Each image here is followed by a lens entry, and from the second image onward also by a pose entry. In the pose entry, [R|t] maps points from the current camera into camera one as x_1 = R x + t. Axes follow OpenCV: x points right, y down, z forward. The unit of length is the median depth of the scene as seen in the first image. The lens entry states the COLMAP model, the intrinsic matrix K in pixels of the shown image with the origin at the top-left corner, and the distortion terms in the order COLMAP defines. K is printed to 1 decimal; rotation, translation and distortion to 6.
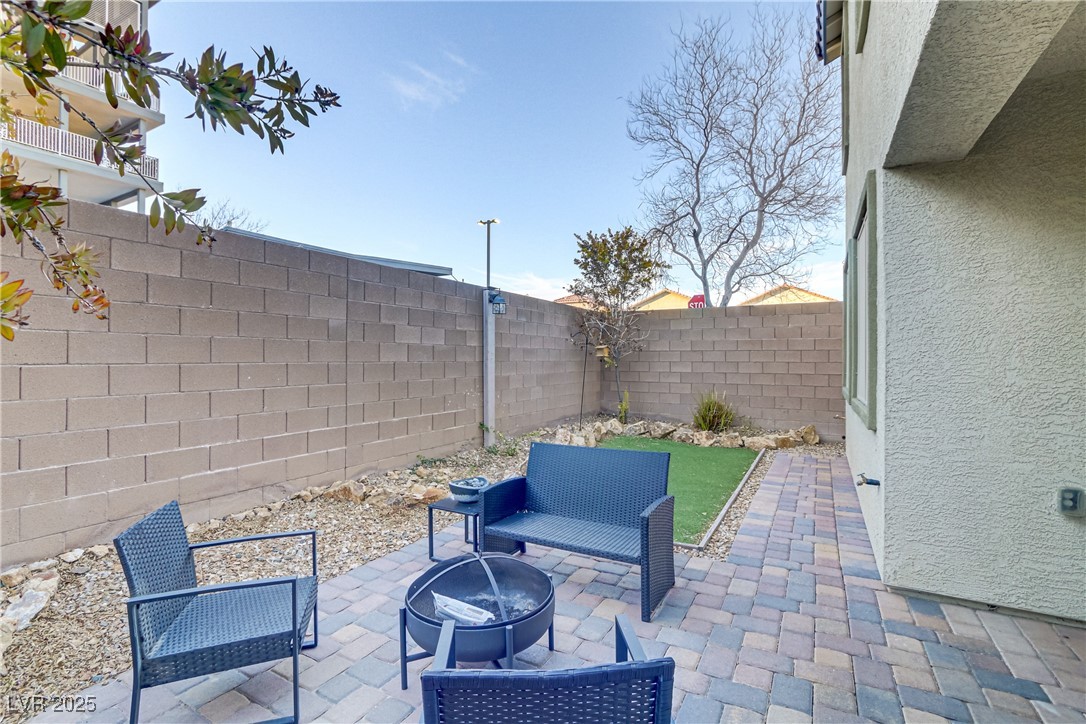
lens RADIAL K [[496.9, 0, 546.8], [0, 496.9, 361.8], [0, 0, 1]] dist [-0.009134, 0.002217]
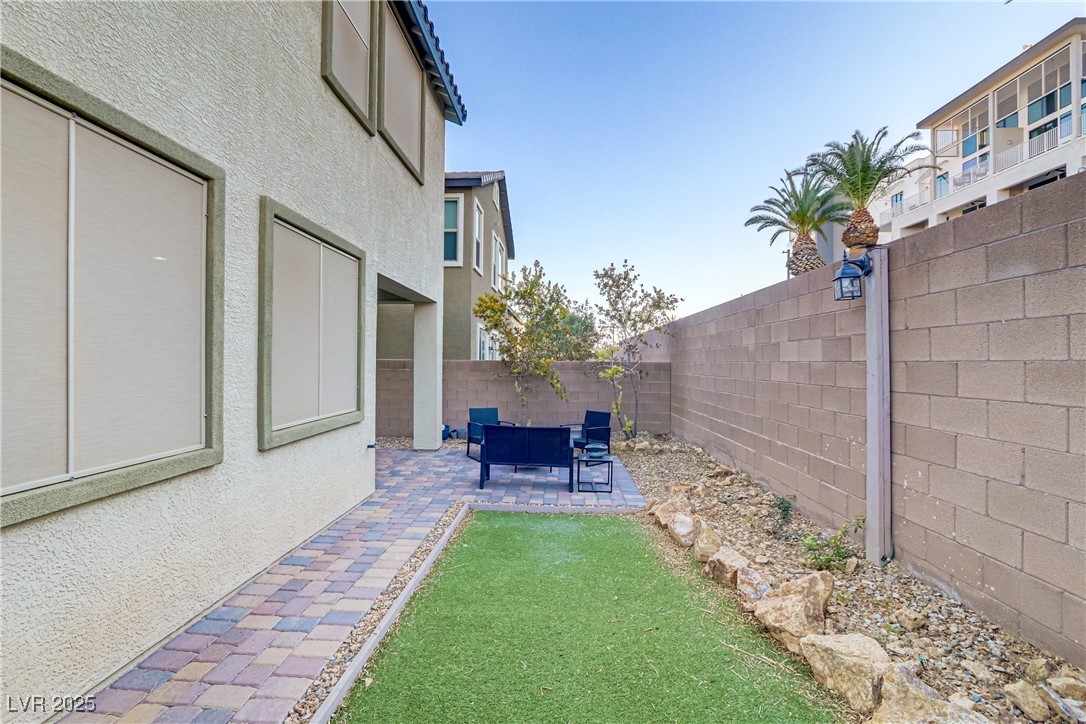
lens RADIAL K [[496.9, 0, 537.4], [0, 496.9, 359.6], [0, 0, 1]] dist [-0.009134, 0.002217]
pose [[-0.900022, -0.010574, -0.435716, 0.628006], [-0.008650, 0.999942, -0.006398, -0.037266], [0.435758, -0.001990, -0.900062, 1.965690]]
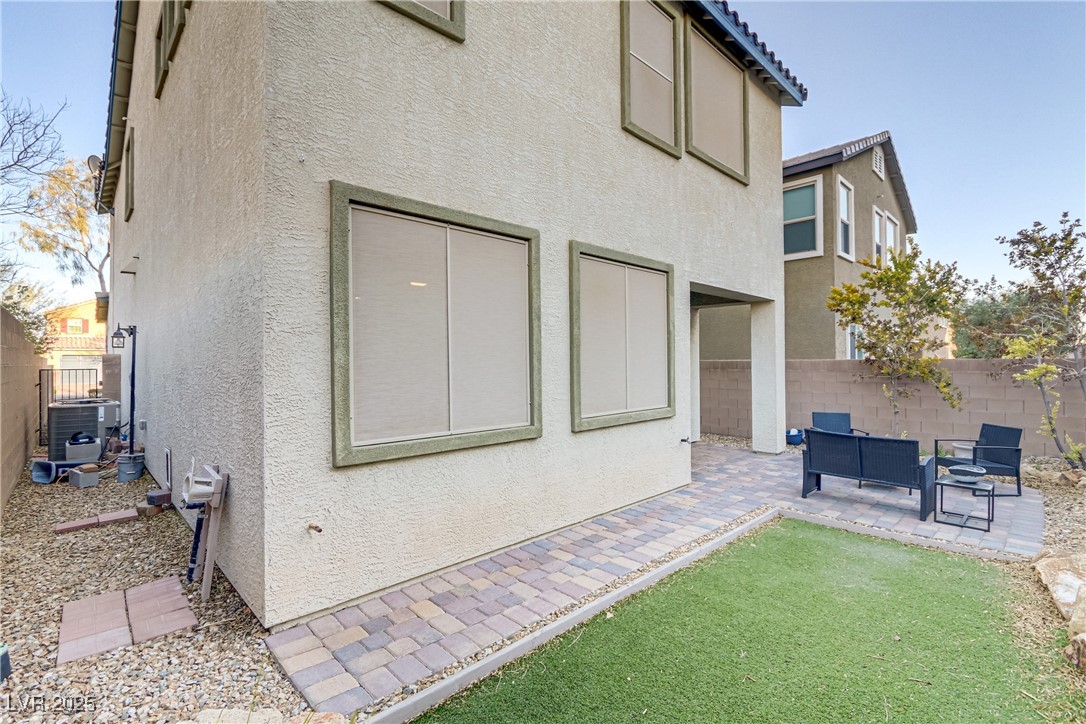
lens RADIAL K [[496.9, 0, 536.9], [0, 496.9, 362.0], [0, 0, 1]] dist [-0.009134, 0.002217]
pose [[-0.954890, 0.004232, 0.296930, 0.445286], [0.004440, 0.999990, 0.000023, -0.041728], [-0.296927, 0.001341, -0.954899, 2.088060]]
